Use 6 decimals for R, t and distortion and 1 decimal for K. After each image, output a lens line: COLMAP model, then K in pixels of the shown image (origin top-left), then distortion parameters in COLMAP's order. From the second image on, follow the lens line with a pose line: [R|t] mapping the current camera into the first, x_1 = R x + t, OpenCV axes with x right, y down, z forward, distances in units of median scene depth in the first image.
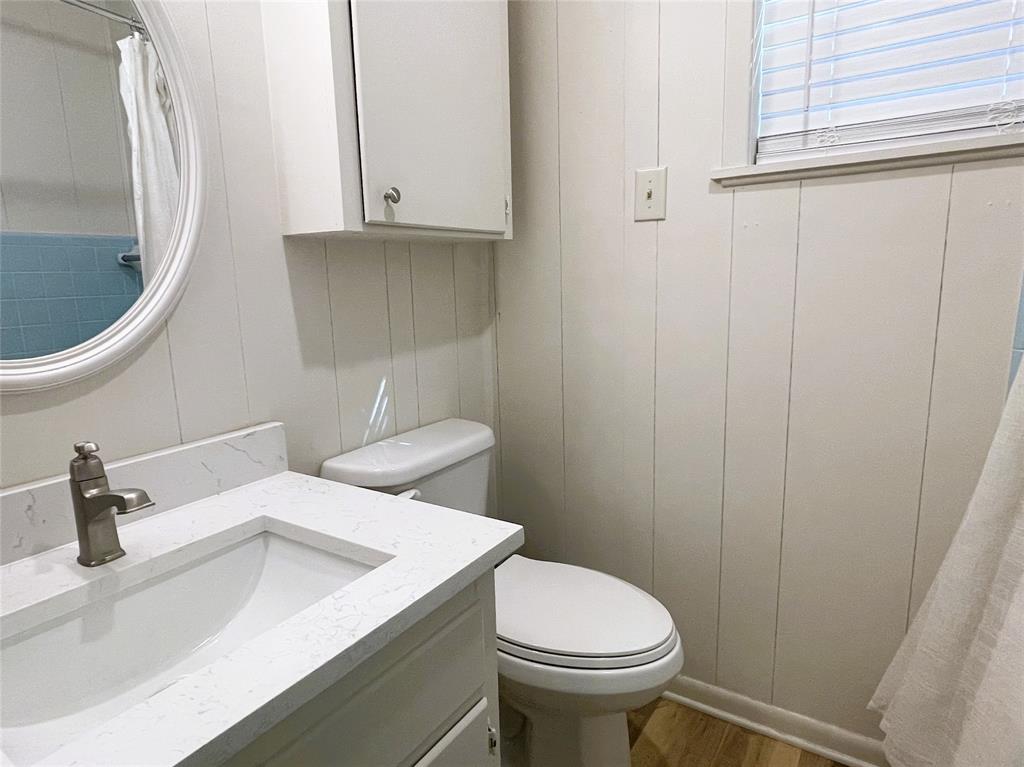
lens RADIAL K [[597.6, 0, 511.4], [0, 597.6, 394.1], [0, 0, 1]] dist [-0.006049, 0.003080]
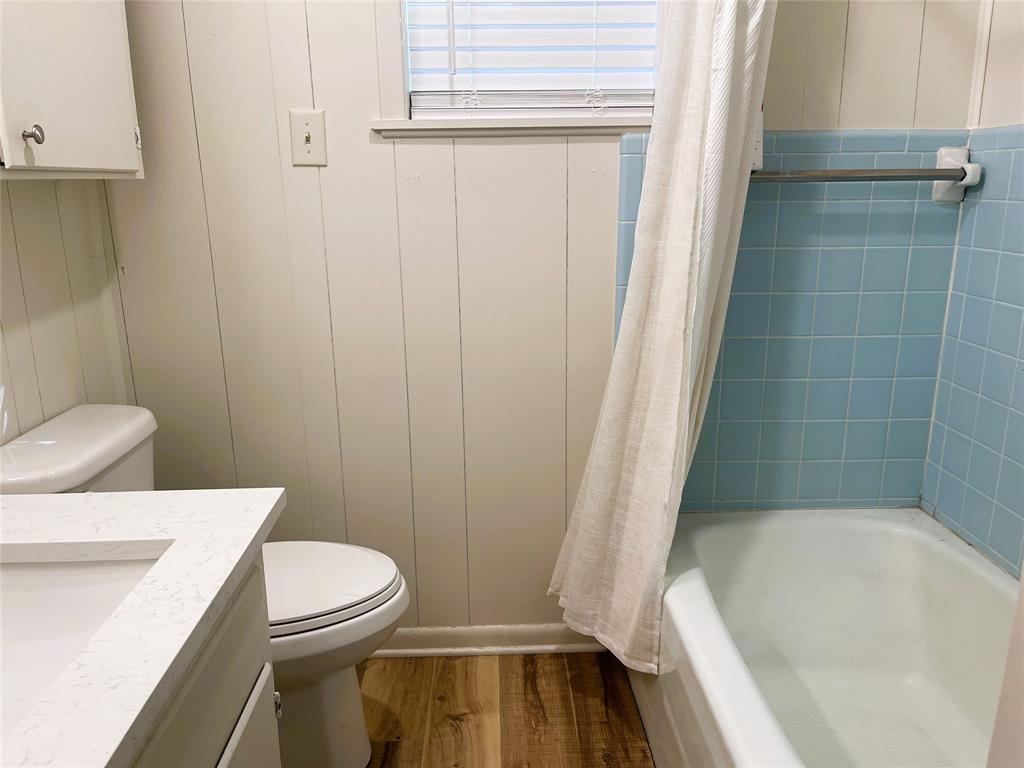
lens RADIAL K [[757.5, 0, 512.0], [0, 757.5, 384.0], [0, 0, 1]] dist [0.066153, 0.002640]
pose [[0.819713, -0.125436, 0.558871, -0.253403], [0.098633, 0.992063, 0.077996, -0.012648], [-0.564219, -0.008811, 0.825578, -0.205132]]
